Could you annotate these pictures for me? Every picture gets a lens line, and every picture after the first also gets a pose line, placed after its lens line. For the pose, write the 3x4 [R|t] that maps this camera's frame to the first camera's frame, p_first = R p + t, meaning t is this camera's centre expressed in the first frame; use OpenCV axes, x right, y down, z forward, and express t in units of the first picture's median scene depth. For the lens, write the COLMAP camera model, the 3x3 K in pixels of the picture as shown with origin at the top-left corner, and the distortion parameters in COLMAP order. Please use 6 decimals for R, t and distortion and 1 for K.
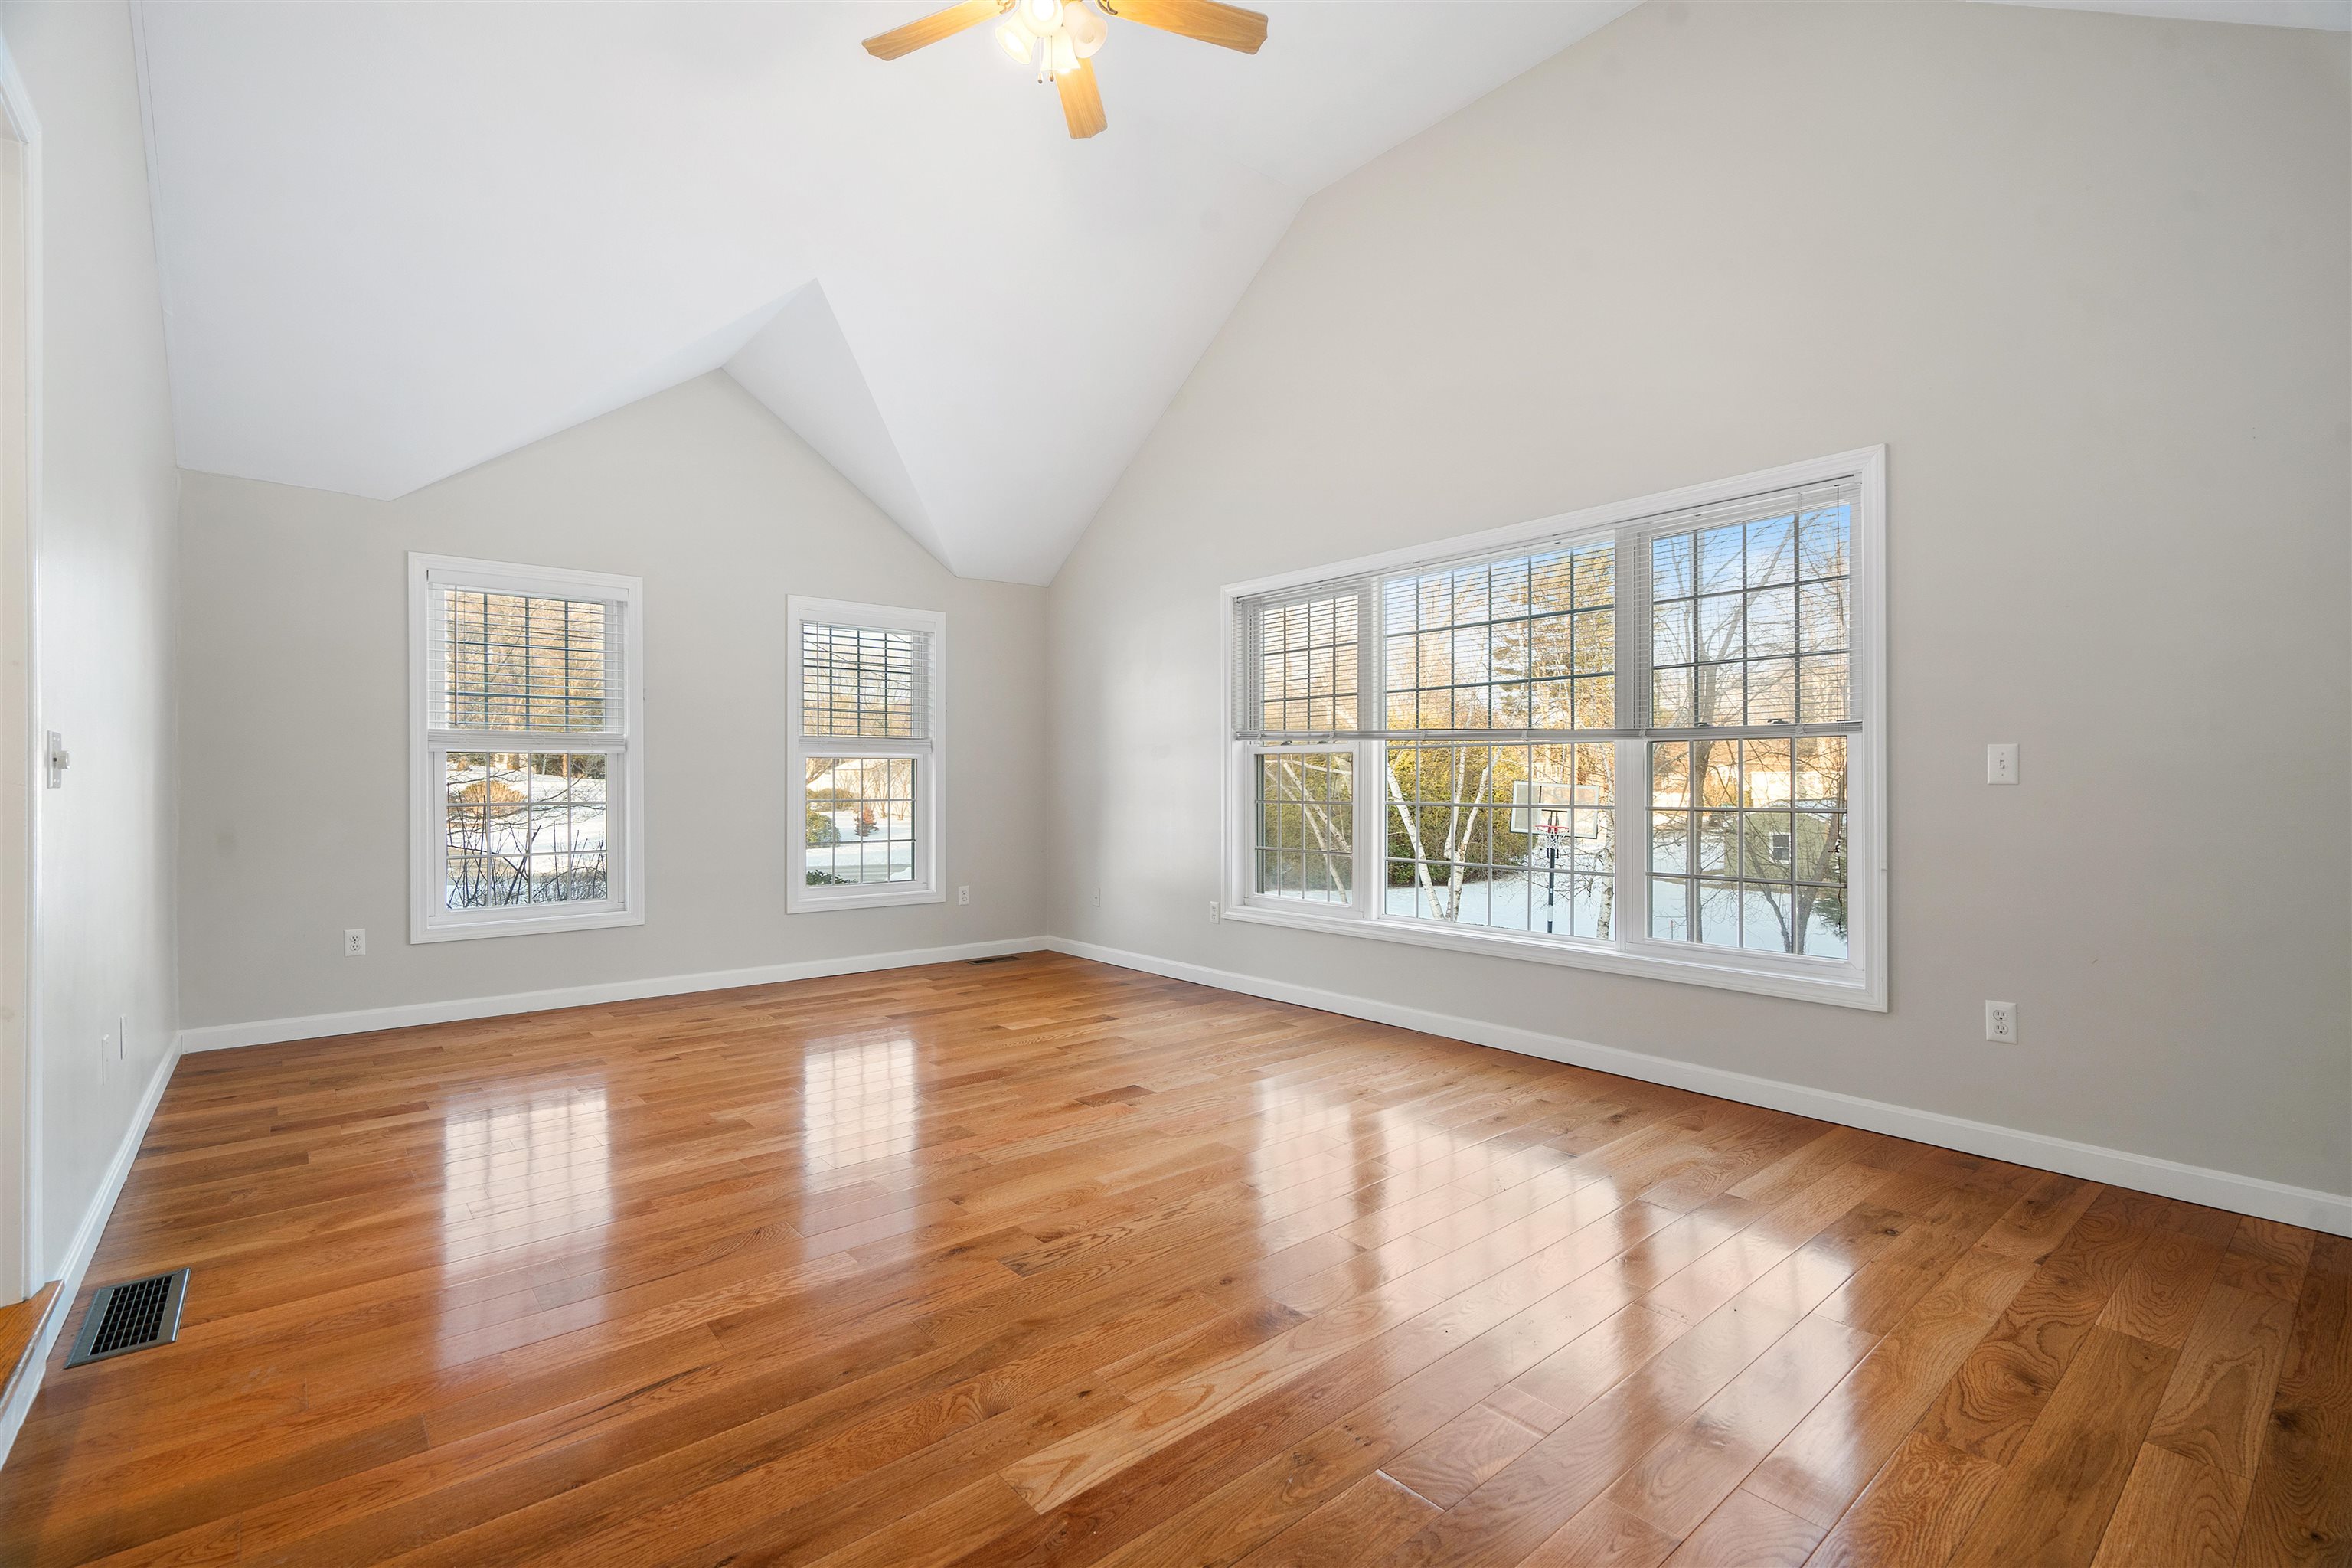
lens RADIAL K [[1074.2, 0, 1180.1], [0, 1074.2, 786.3], [0, 0, 1]] dist [0.000815, 0.000013]
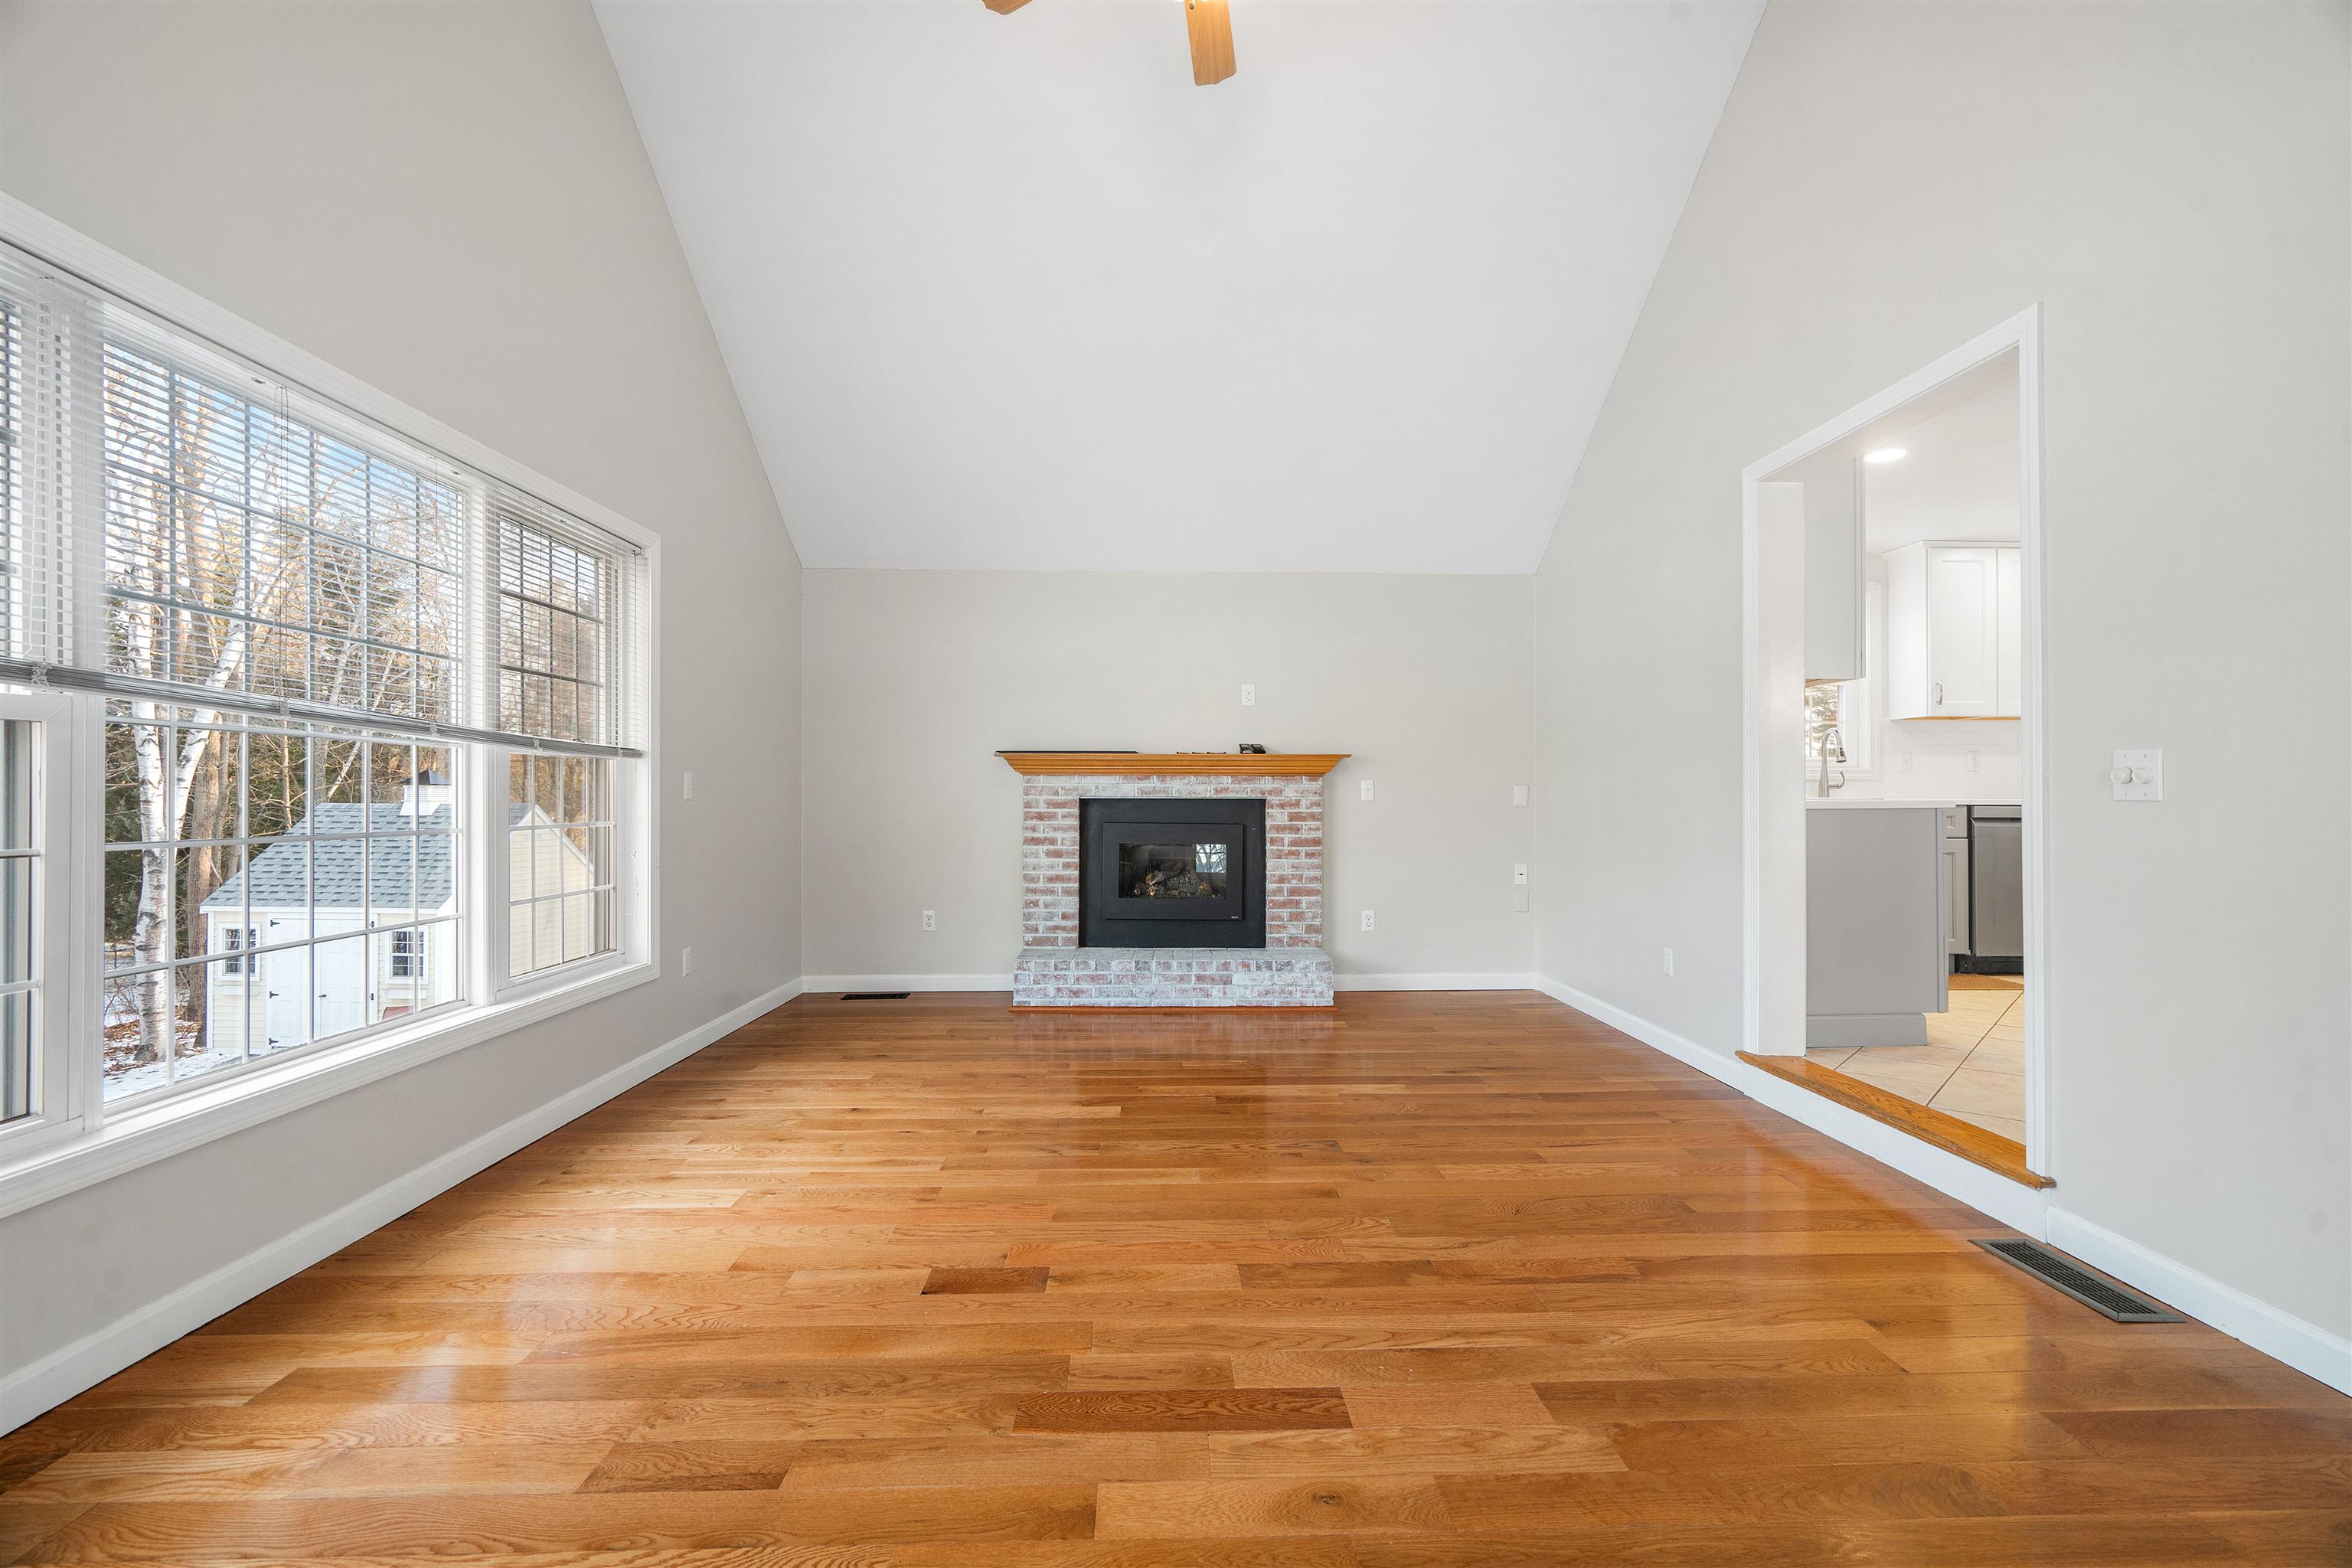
lens RADIAL K [[1074.2, 0, 1177.7], [0, 1074.2, 788.9], [0, 0, 1]] dist [0.000815, 0.000013]
pose [[-0.789187, 0.004236, 0.614139, -0.575216], [0.000036, 0.999977, -0.006851, -0.004731], [-0.614153, -0.005385, -0.789168, 1.505771]]
